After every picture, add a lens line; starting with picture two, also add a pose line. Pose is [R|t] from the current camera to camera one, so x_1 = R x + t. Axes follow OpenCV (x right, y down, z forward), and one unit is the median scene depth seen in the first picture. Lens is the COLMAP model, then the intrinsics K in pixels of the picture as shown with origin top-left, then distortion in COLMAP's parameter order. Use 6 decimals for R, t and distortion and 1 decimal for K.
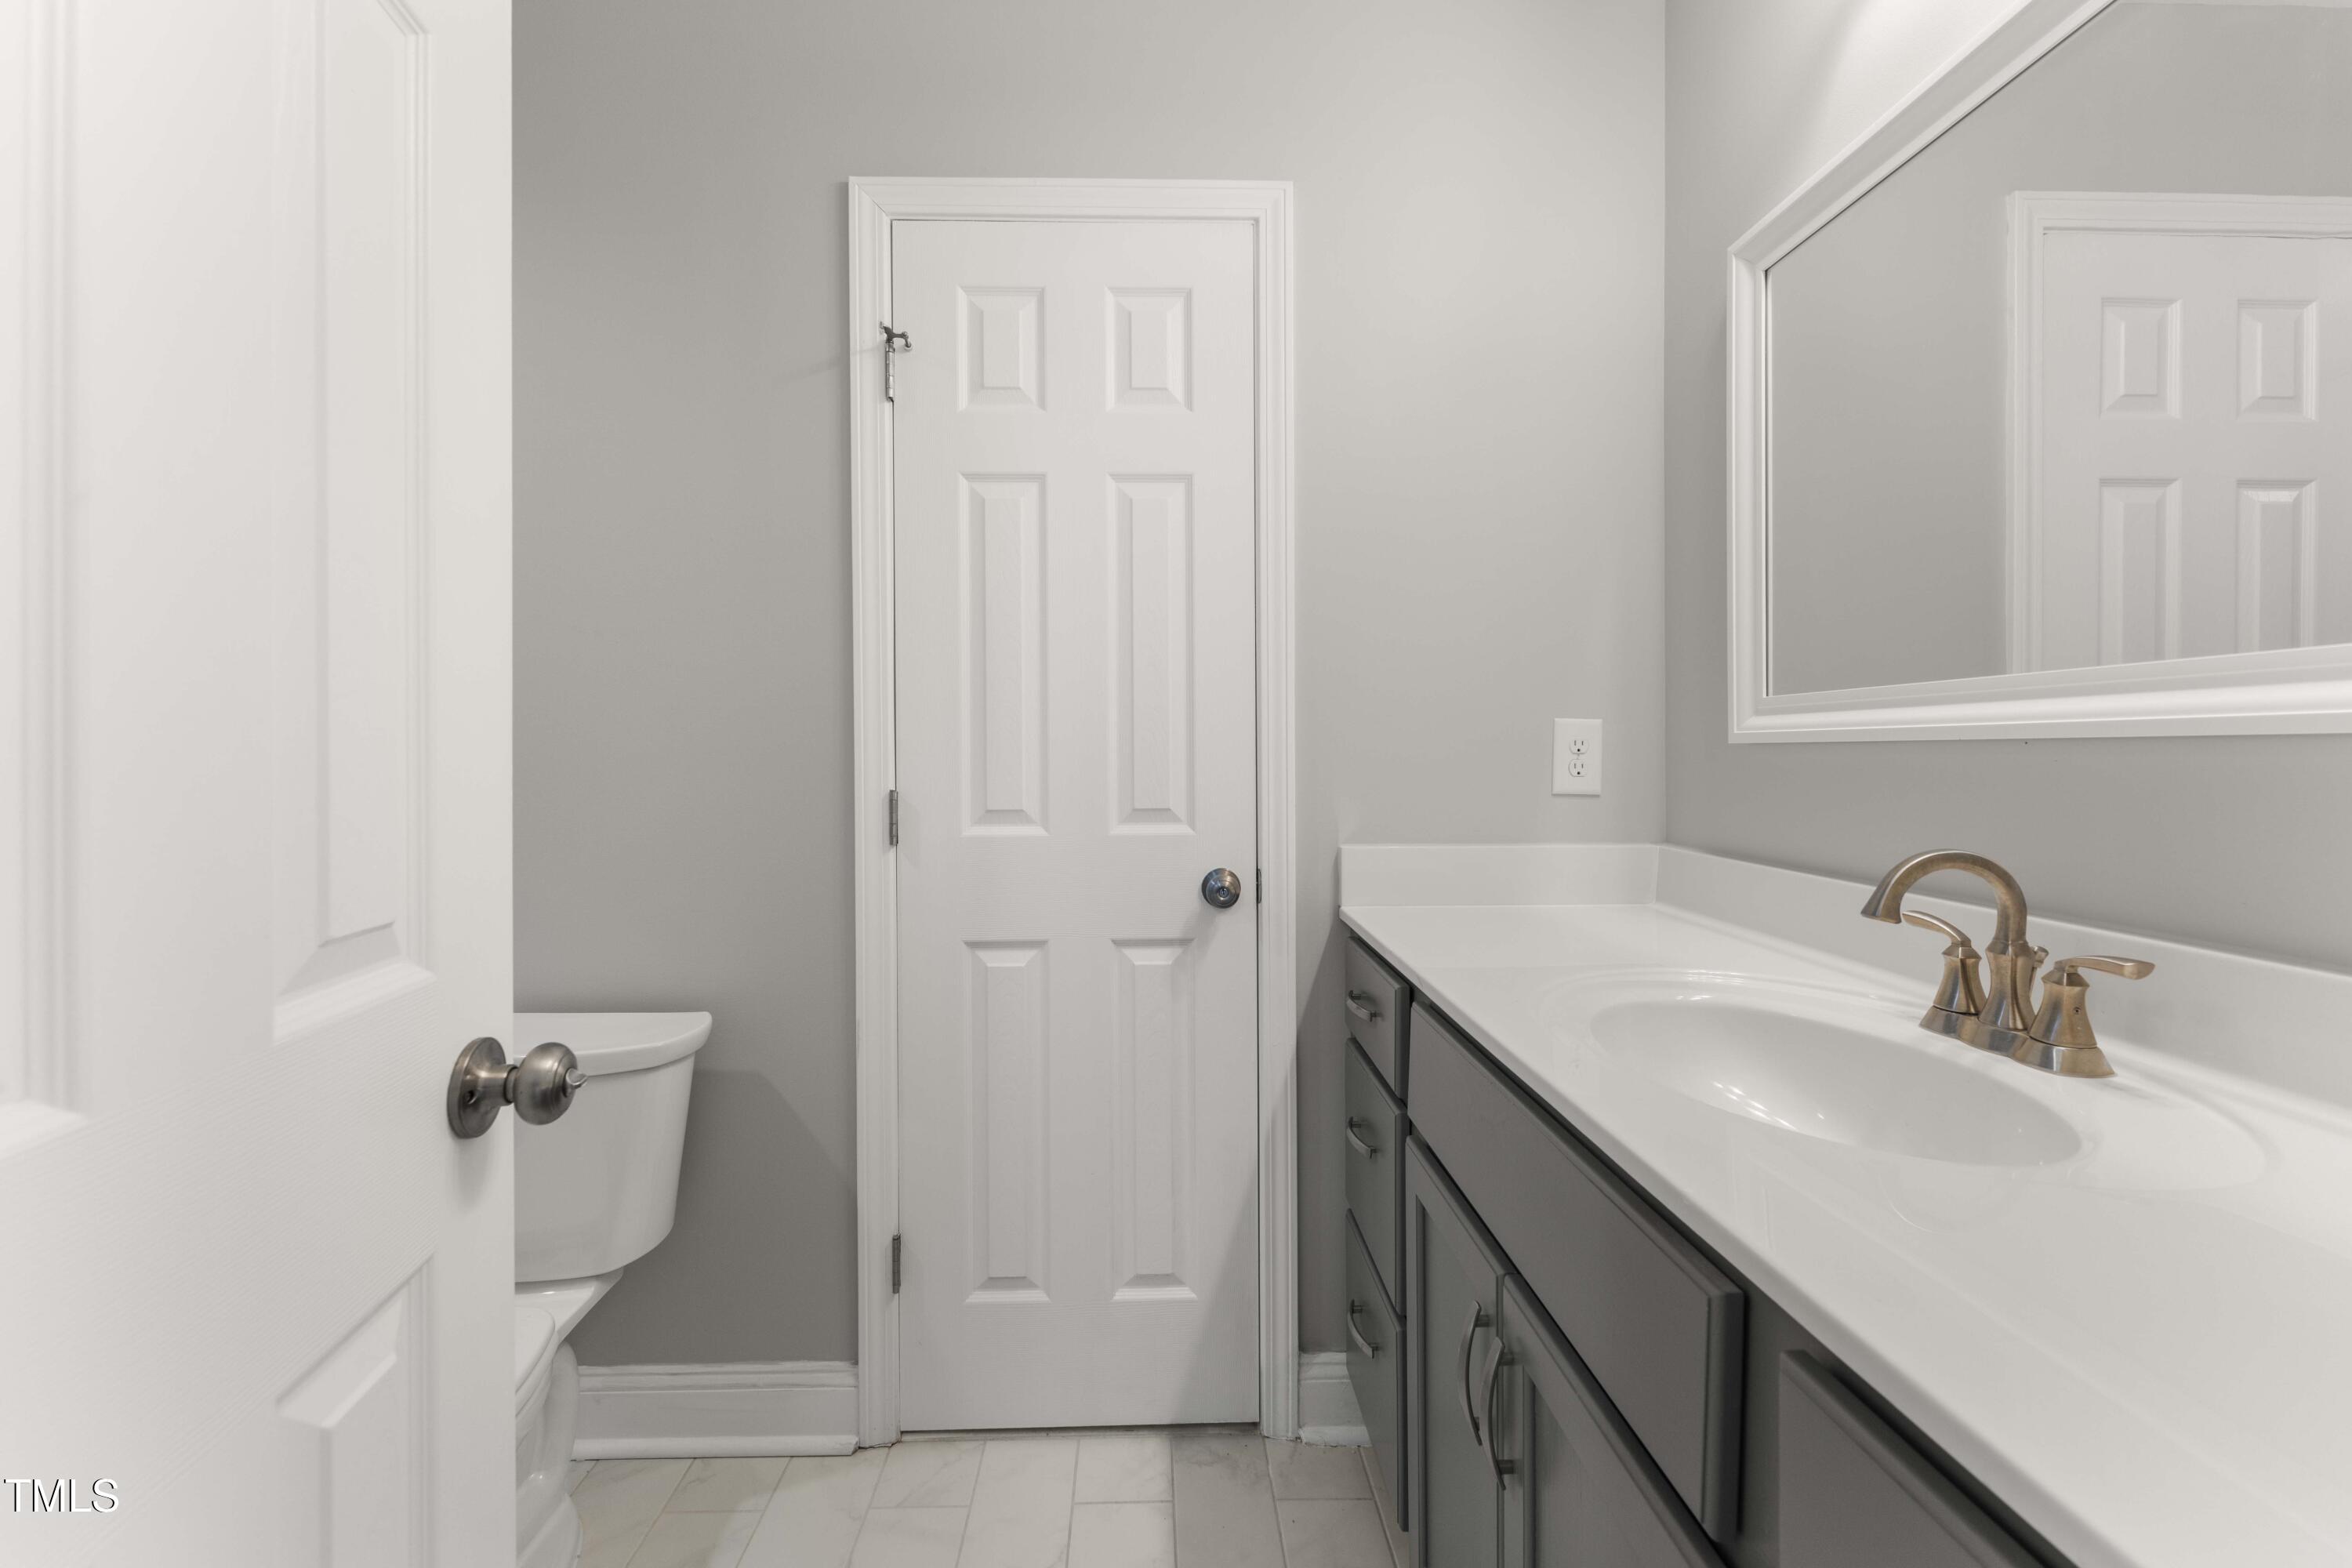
lens RADIAL K [[952.9, 0, 1172.1], [0, 952.9, 759.2], [0, 0, 1]] dist [-0.000962, 0.000812]
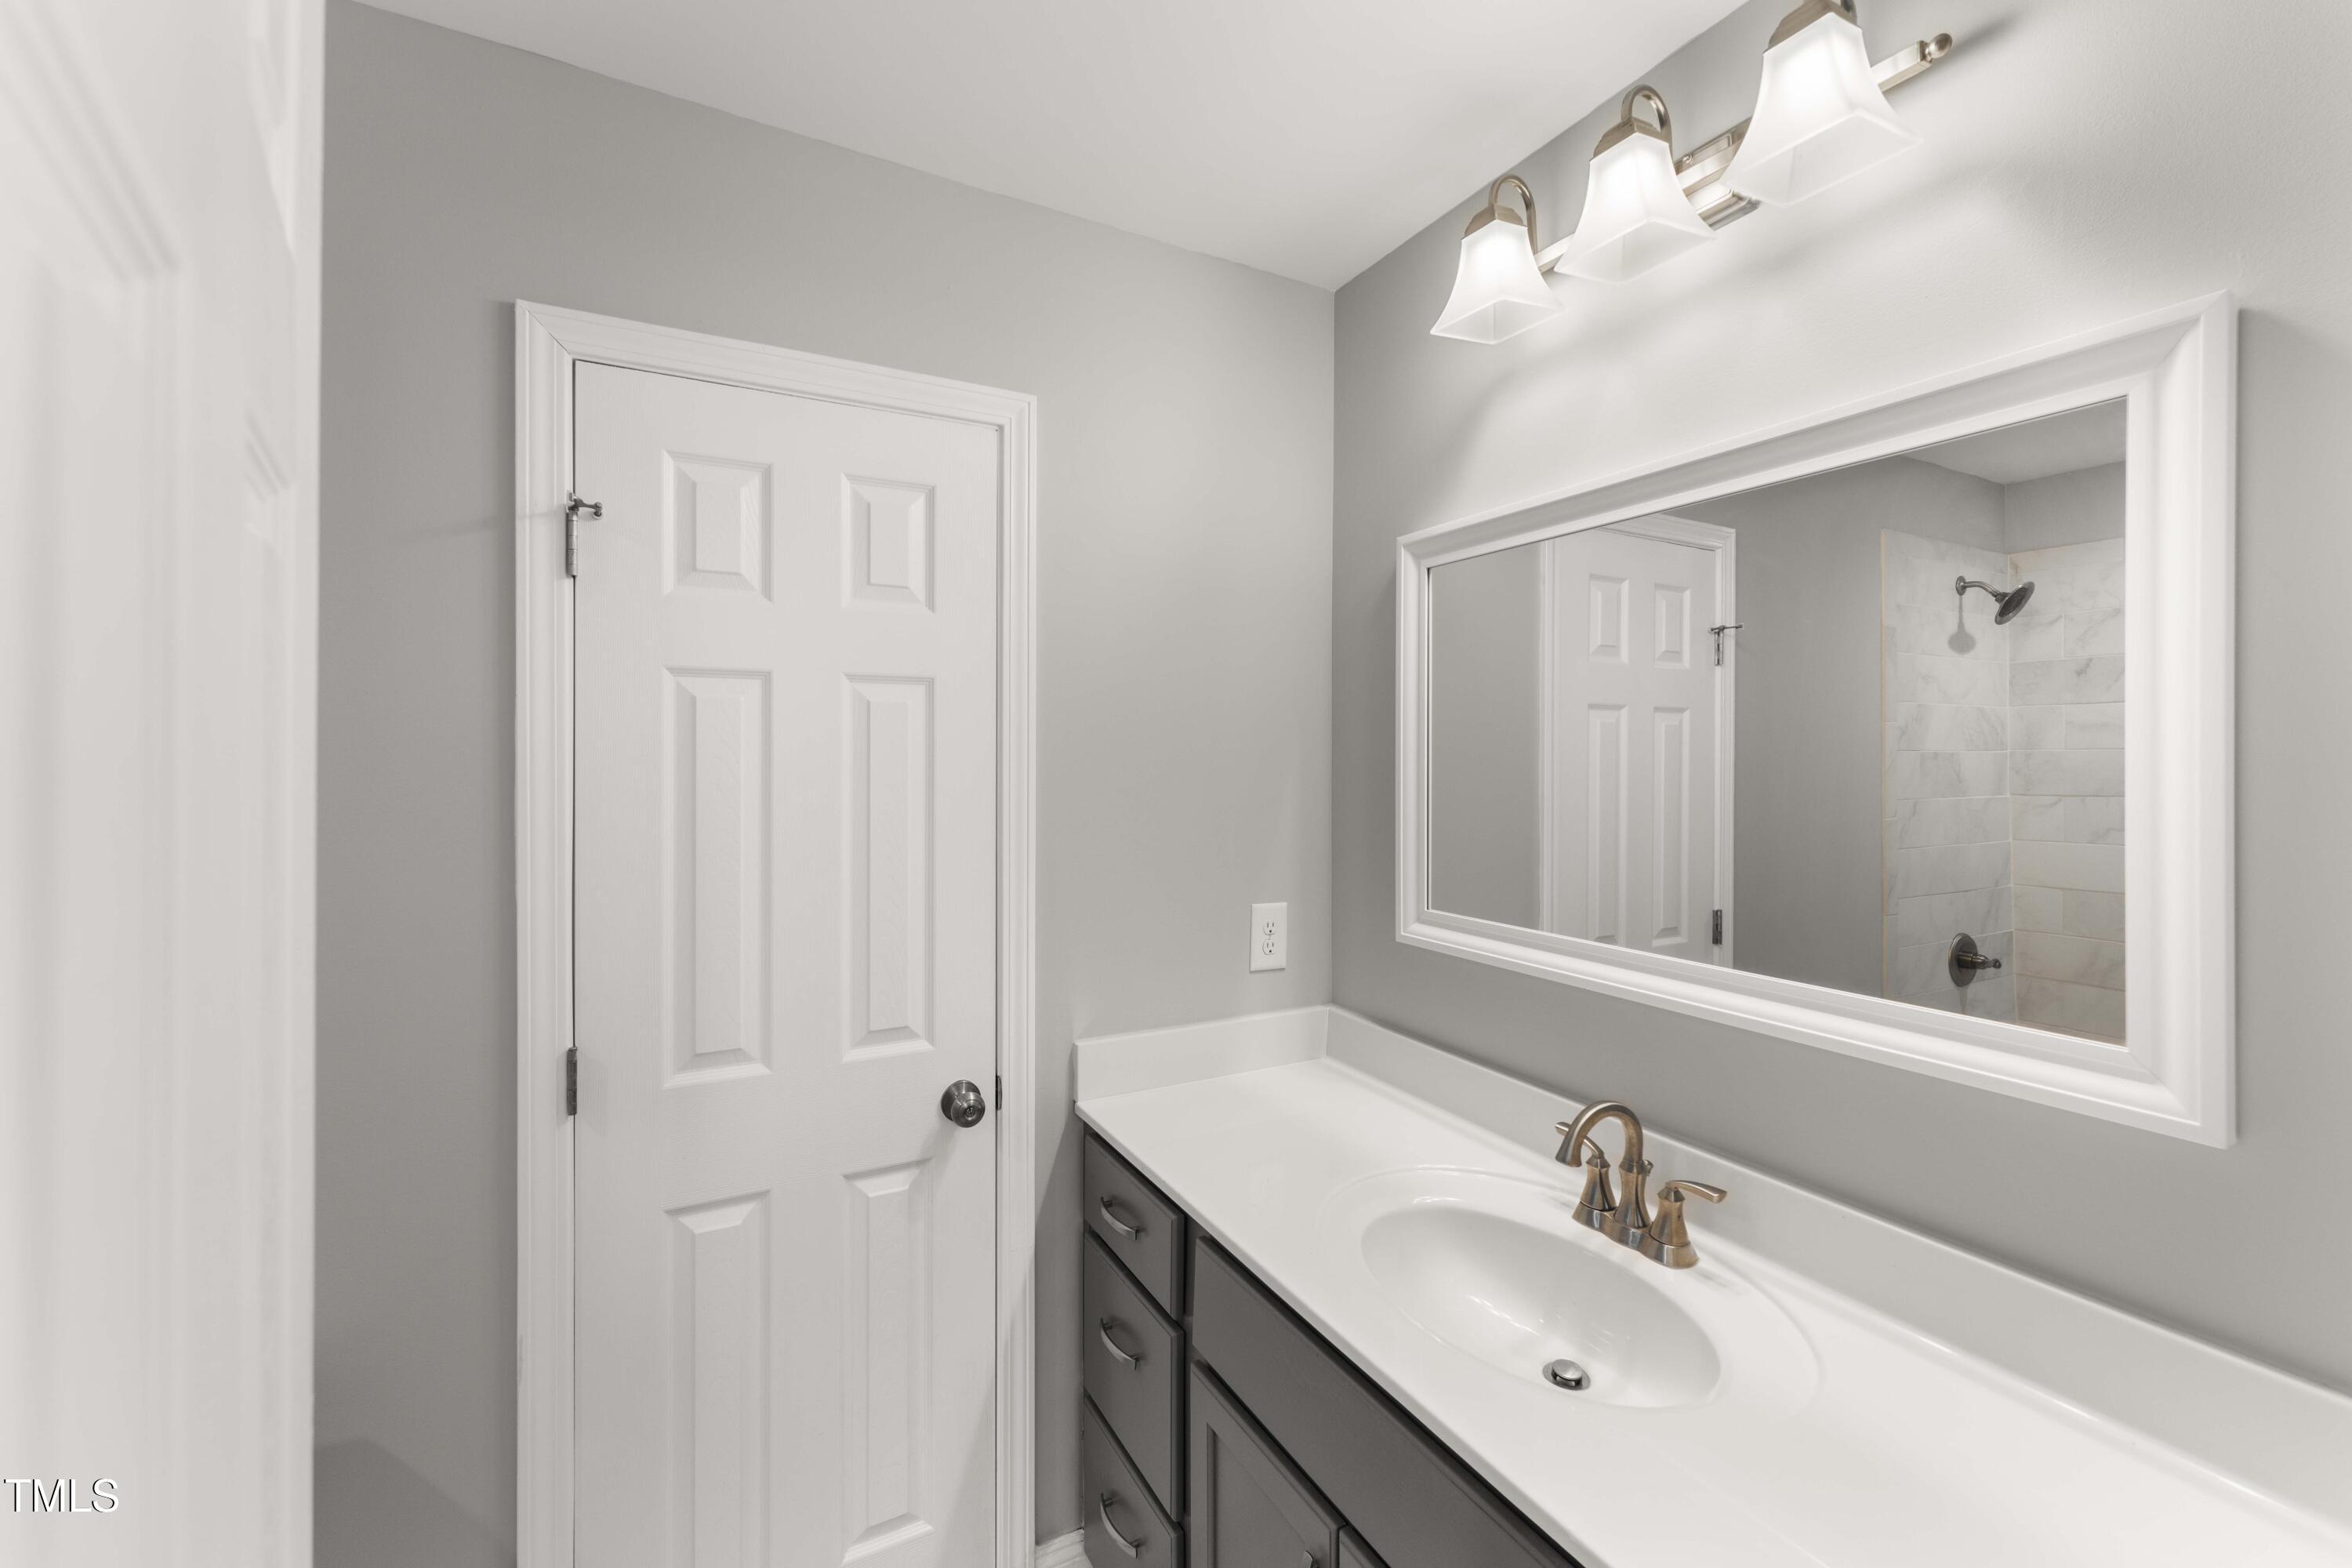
lens RADIAL K [[952.9, 0, 1175.9], [0, 952.9, 767.8], [0, 0, 1]] dist [-0.000962, 0.000812]
pose [[0.896279, 0.004932, 0.443462, -0.188892], [-0.004318, 0.999988, -0.002396, -0.208671], [-0.443469, 0.000233, 0.896290, 0.024935]]
